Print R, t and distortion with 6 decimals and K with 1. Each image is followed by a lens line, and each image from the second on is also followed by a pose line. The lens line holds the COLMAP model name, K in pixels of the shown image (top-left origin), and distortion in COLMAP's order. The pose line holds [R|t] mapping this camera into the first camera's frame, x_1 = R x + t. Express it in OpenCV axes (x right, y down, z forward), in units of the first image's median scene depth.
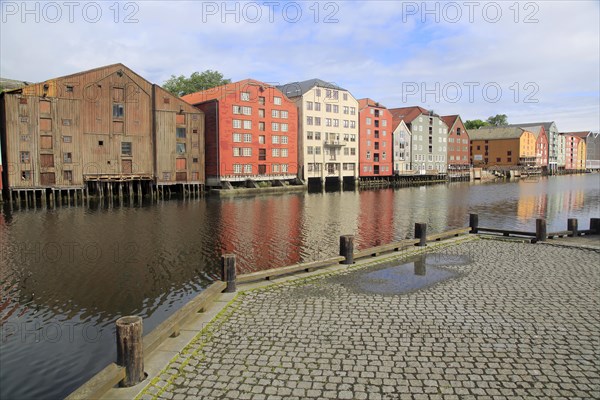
lens RADIAL K [[422.4, 0, 300.0], [0, 422.4, 200.0], [0, 0, 1]] dist [-0.118150, 0.081894]
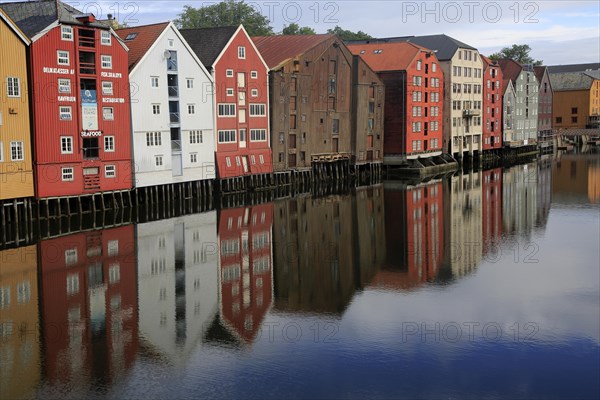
lens RADIAL K [[902.5, 0, 300.0], [0, 902.5, 200.0], [0, 0, 1]] dist [0.172636, 0.147862]
pose [[0.944506, -0.038513, 0.326230, -1.005518], [0.036724, 0.999258, 0.011641, 0.011411], [-0.326436, 0.000985, 0.945219, -0.758206]]
